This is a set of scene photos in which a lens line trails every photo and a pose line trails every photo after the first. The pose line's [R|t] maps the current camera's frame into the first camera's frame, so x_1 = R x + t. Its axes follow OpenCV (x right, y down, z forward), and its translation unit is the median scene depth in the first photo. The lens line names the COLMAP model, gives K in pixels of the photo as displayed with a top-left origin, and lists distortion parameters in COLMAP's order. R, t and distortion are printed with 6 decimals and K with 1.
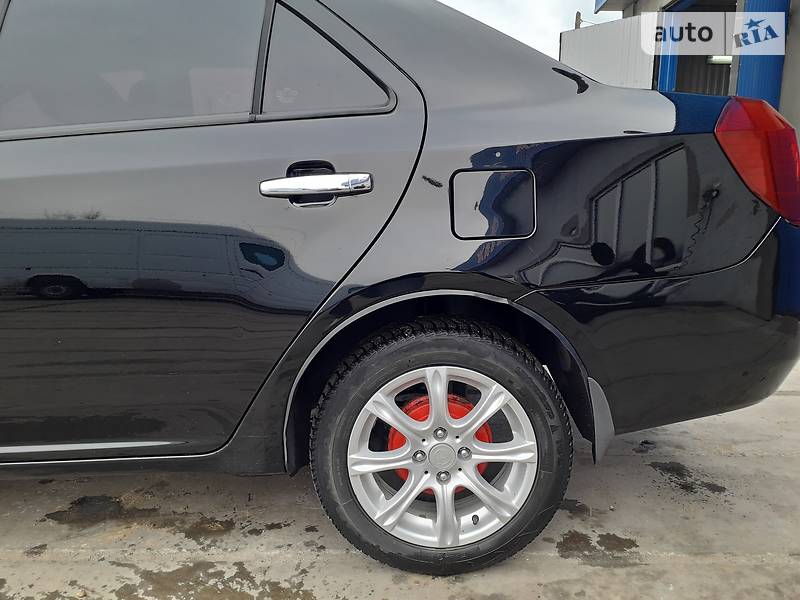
lens RADIAL K [[628.2, 0, 411.1], [0, 628.2, 296.2], [0, 0, 1]] dist [0.009284, -0.011263]
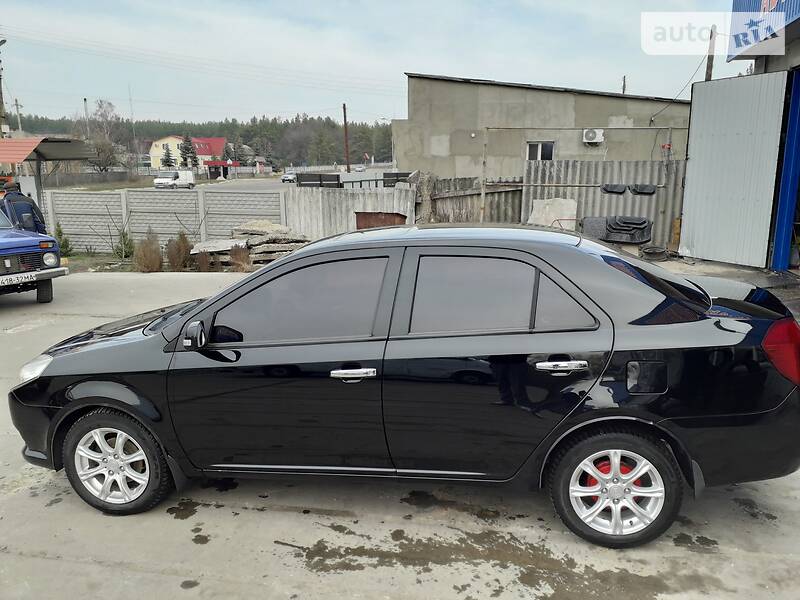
lens RADIAL K [[616.7, 0, 409.5], [0, 616.7, 299.8], [0, 0, 1]] dist [0.009462, -0.006996]
pose [[0.982195, 0.024333, -0.186284, -0.252270], [-0.020285, 0.999516, 0.023606, -0.406817], [0.186768, -0.019407, 0.982212, -1.105165]]
